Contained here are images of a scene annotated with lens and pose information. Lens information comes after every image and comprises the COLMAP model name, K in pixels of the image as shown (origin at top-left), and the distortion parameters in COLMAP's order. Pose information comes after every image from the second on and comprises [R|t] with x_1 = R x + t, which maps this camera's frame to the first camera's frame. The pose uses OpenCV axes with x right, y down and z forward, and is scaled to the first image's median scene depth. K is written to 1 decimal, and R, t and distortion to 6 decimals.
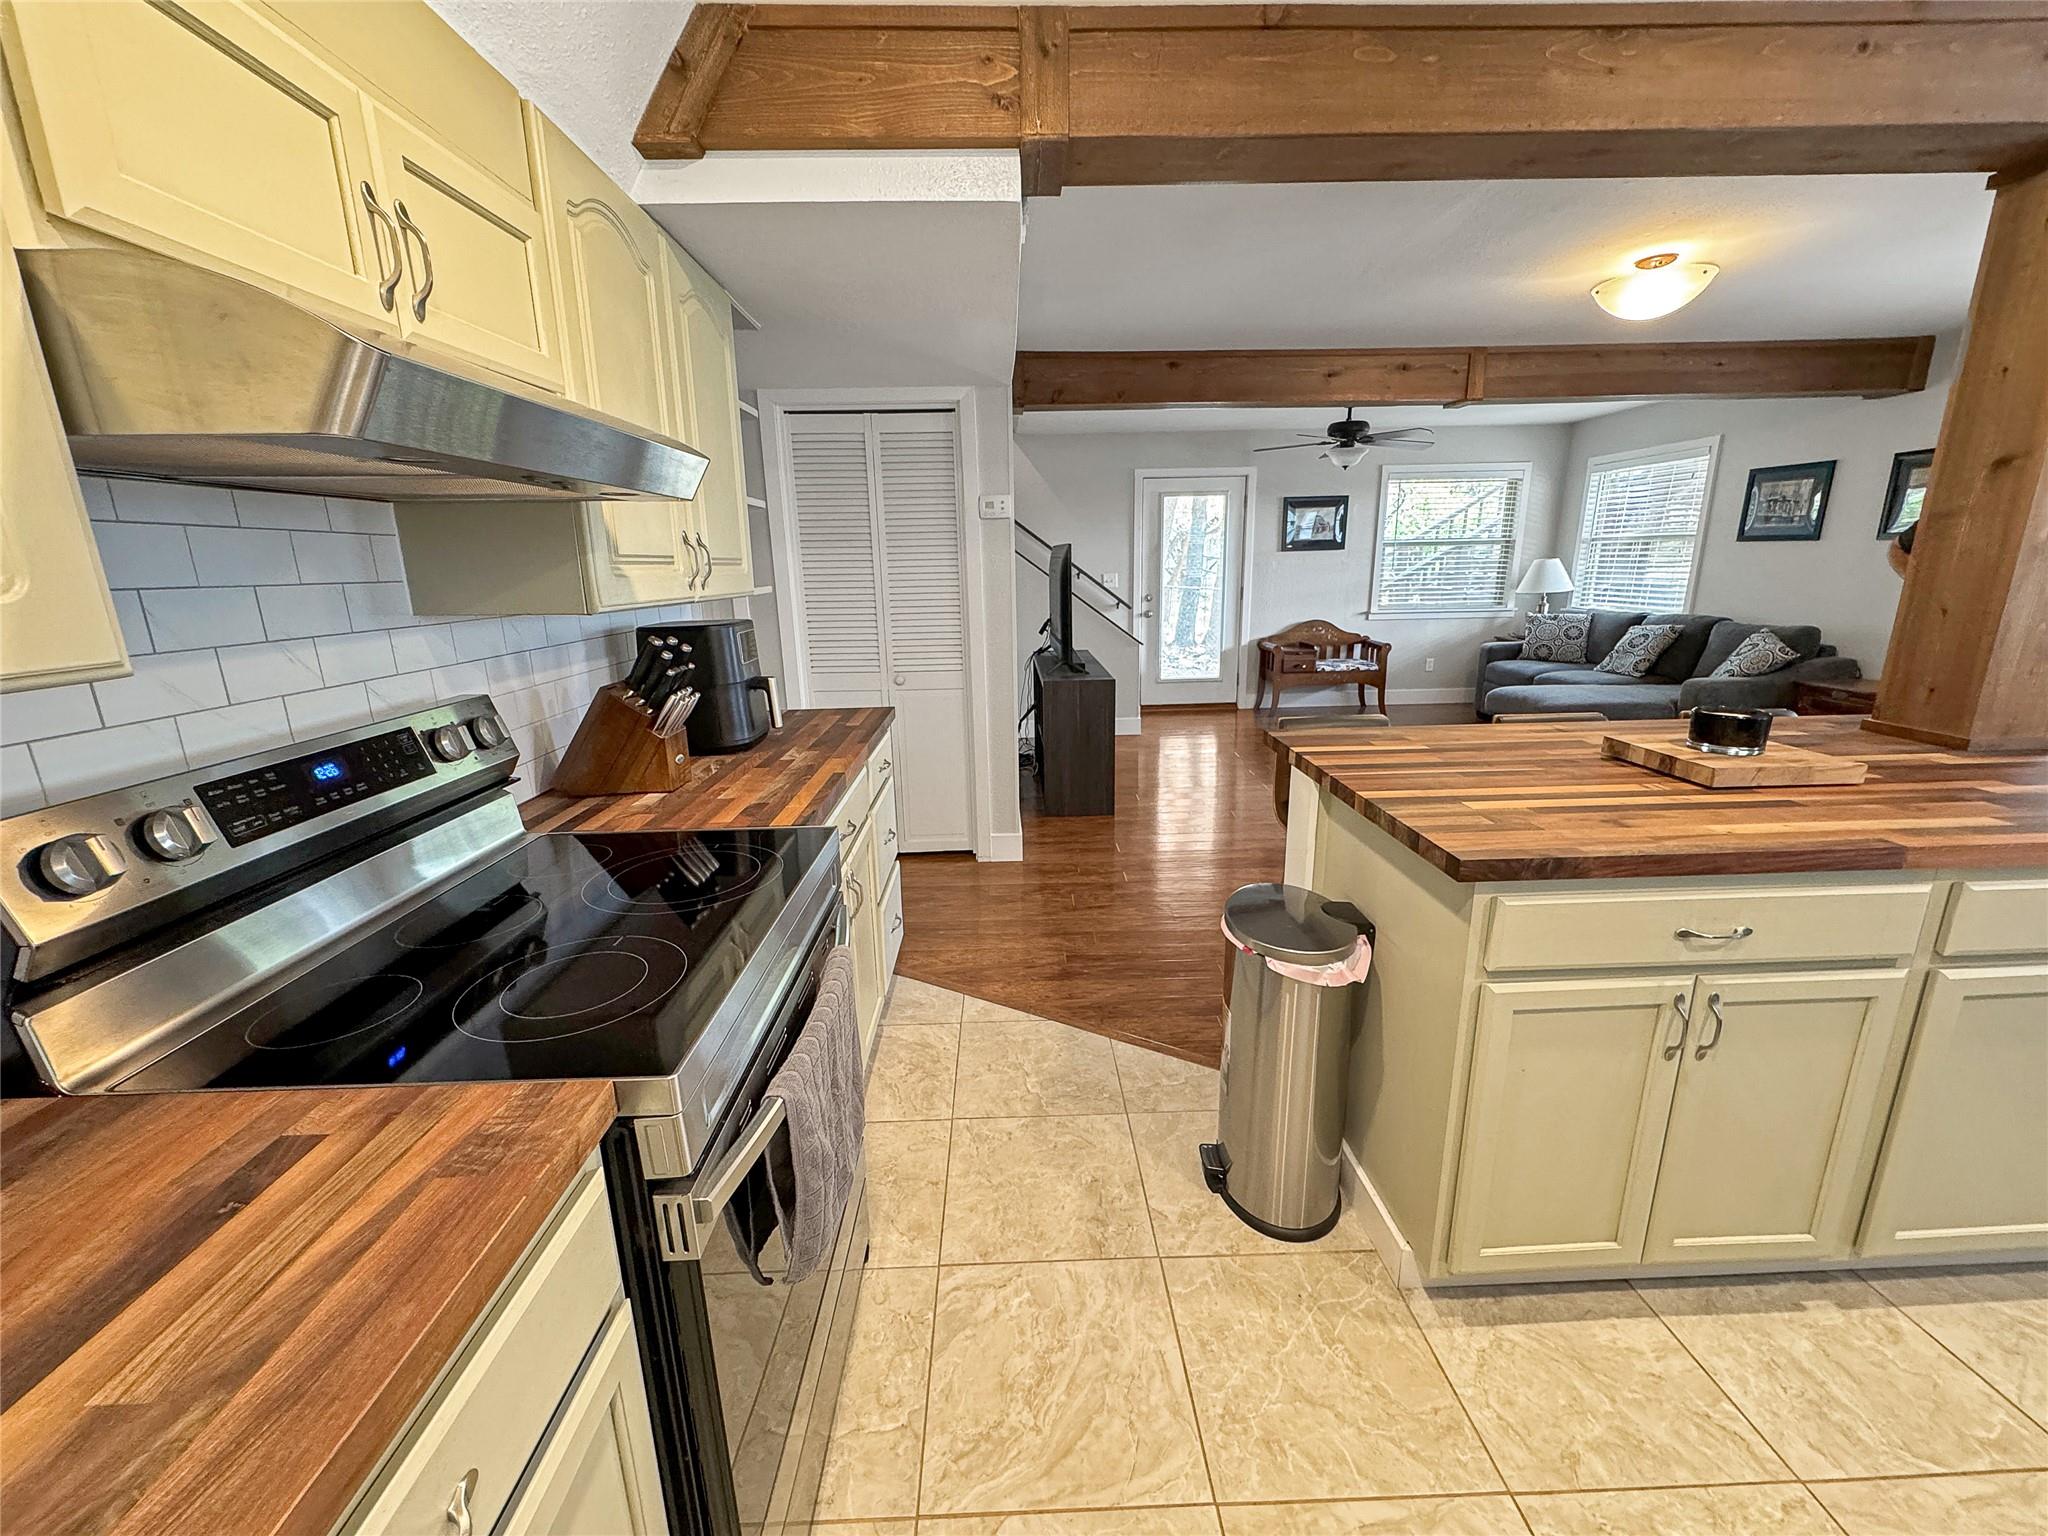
lens RADIAL K [[817.3, 0, 1024.0], [0, 817.3, 768.0], [0, 0, 1]] dist [-0.000582, 0.000107]
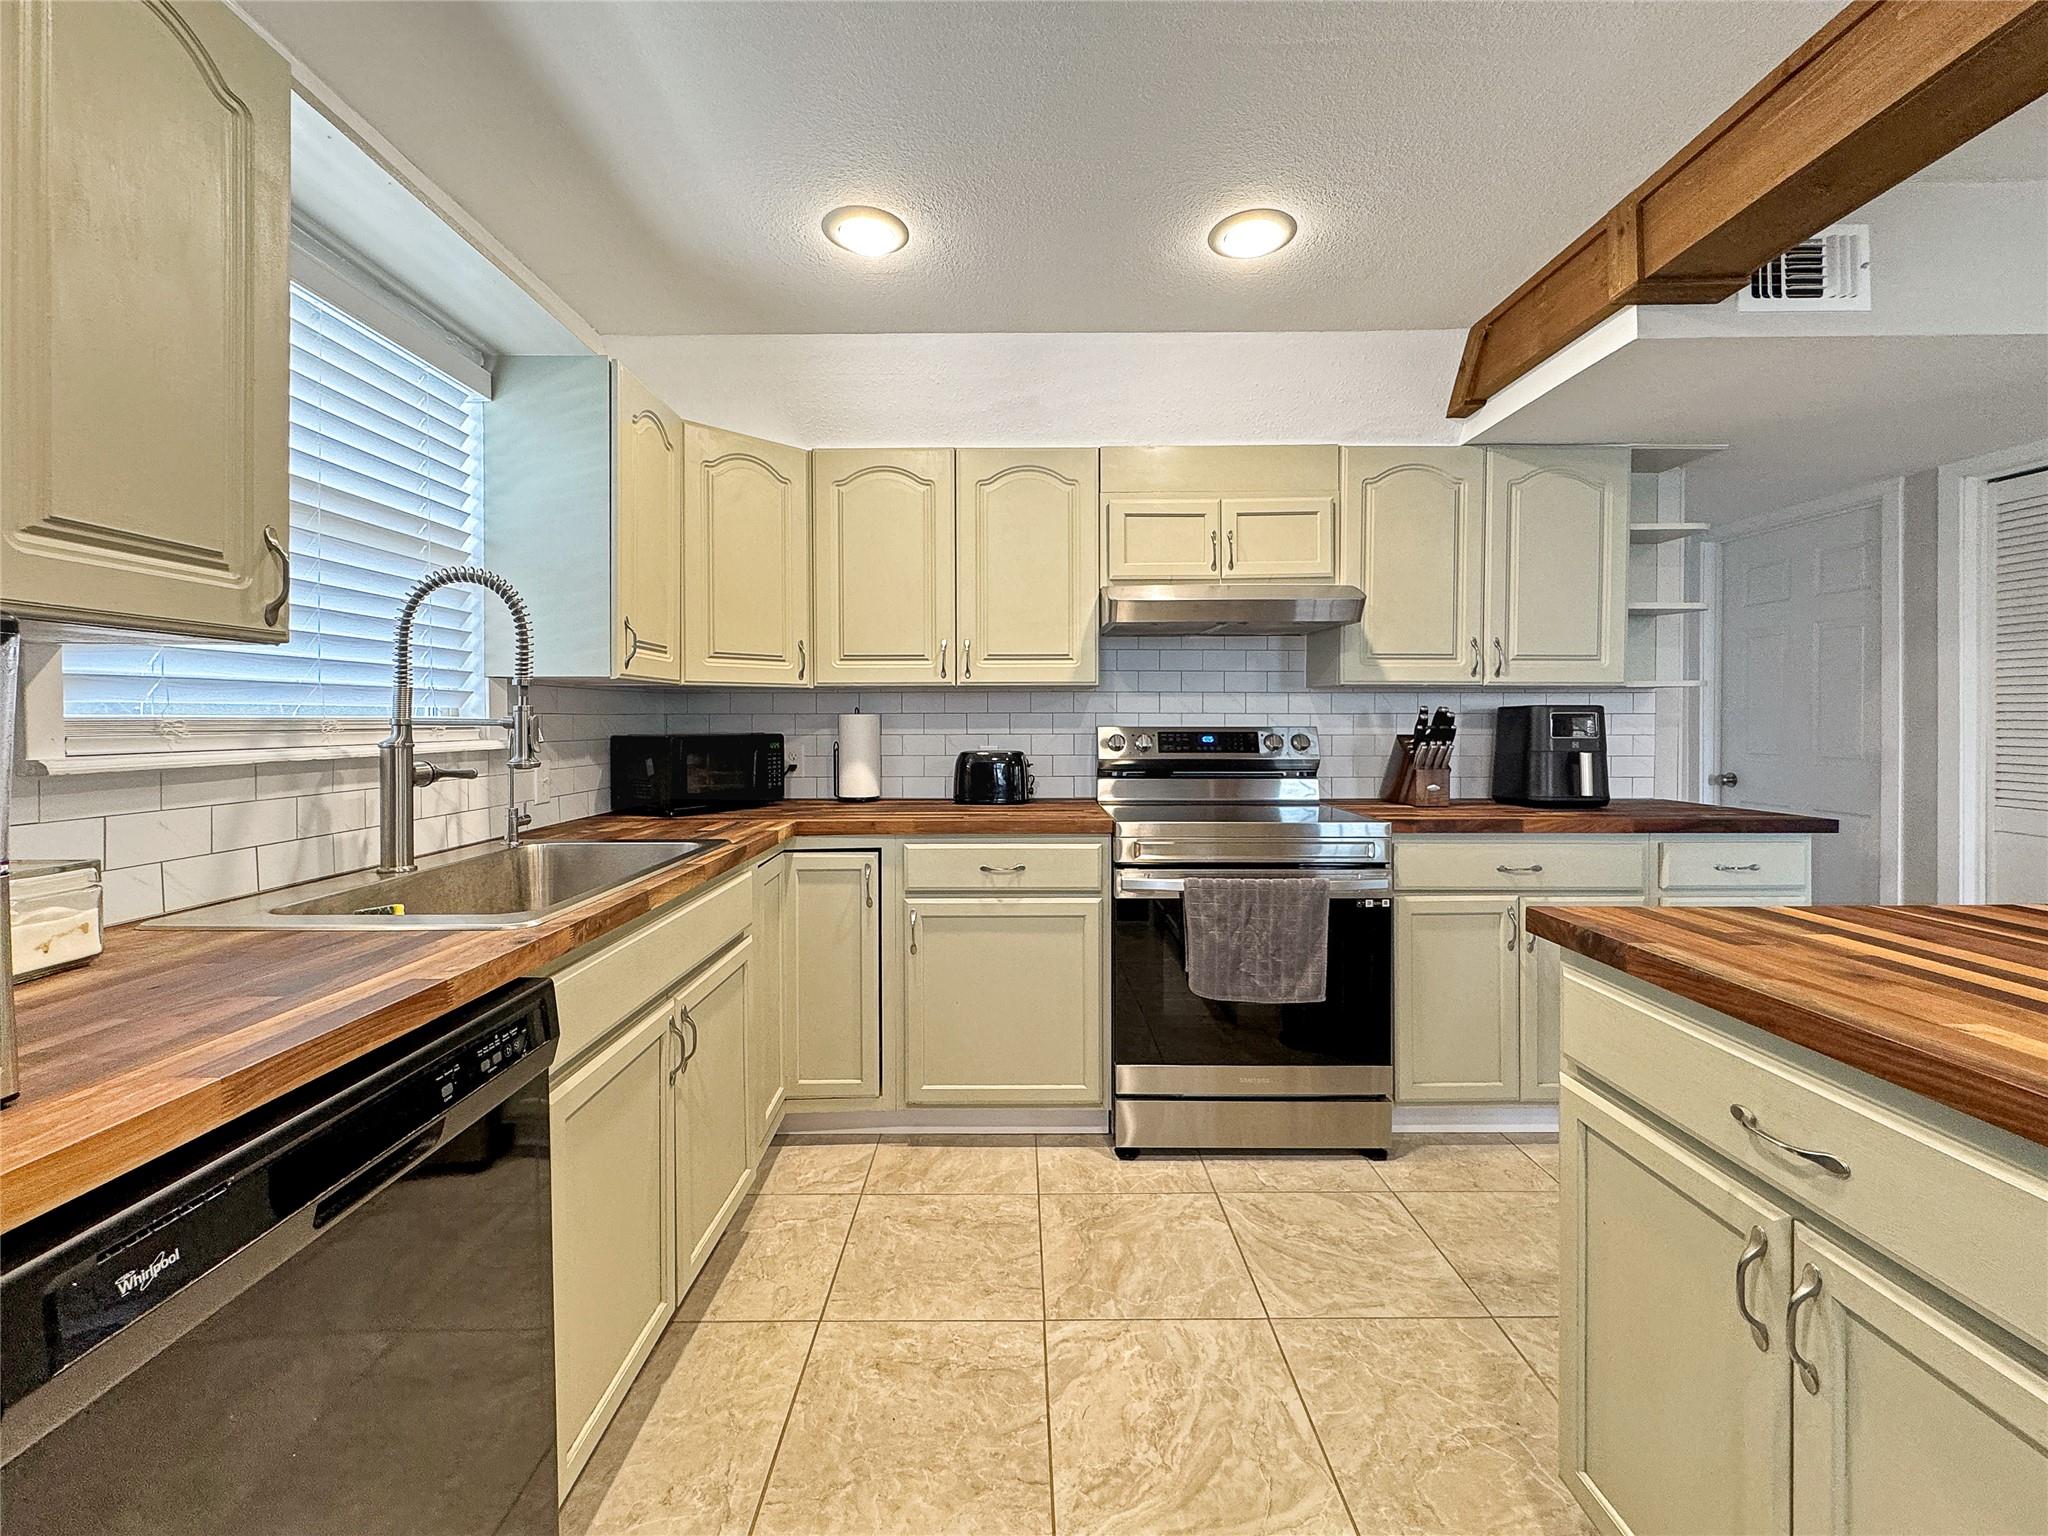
lens RADIAL K [[834.2, 0, 1013.5], [0, 834.2, 725.3], [0, 0, 1]] dist [-0.001258, 0.000053]
pose [[-0.029026, 0.027303, -0.999206, 1.368178], [-0.243862, 0.969229, 0.033568, 0.016794], [0.969376, 0.244642, -0.021475, 0.336933]]
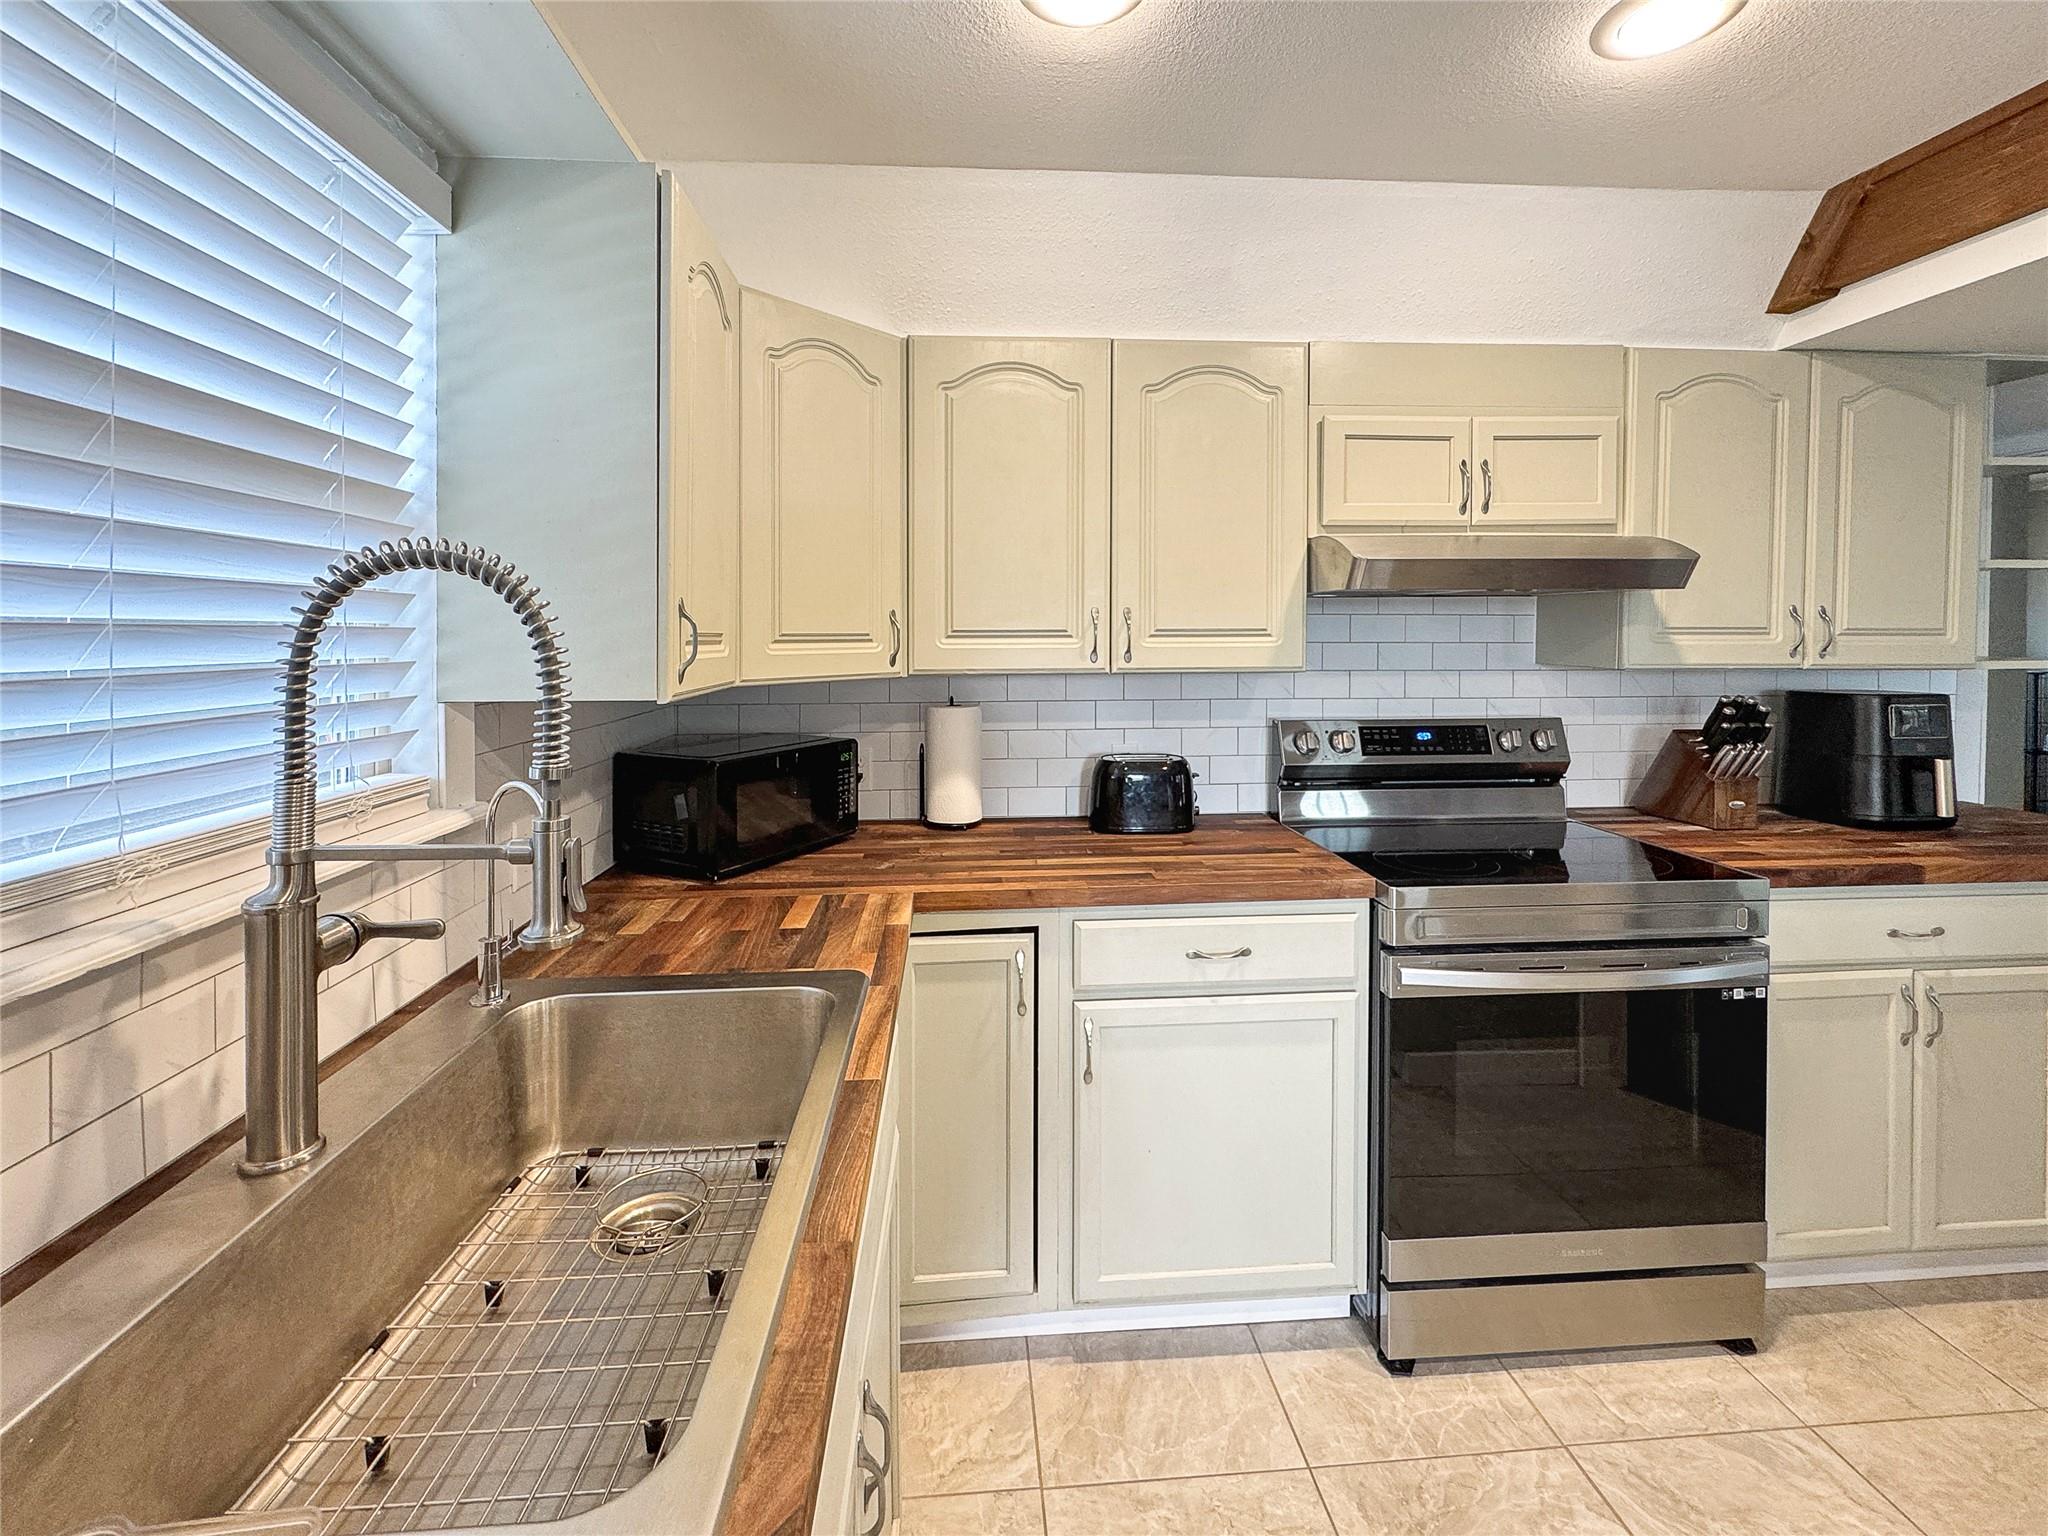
lens RADIAL K [[873.7, 0, 1024.6], [0, 873.7, 638.8], [0, 0, 1]] dist [-0.000016, -0.000076]
pose [[0.042900, 0.023034, -0.998814, 0.890069], [-0.243574, 0.969809, 0.011904, -0.010242], [0.968933, 0.242774, 0.047215, -0.059033]]
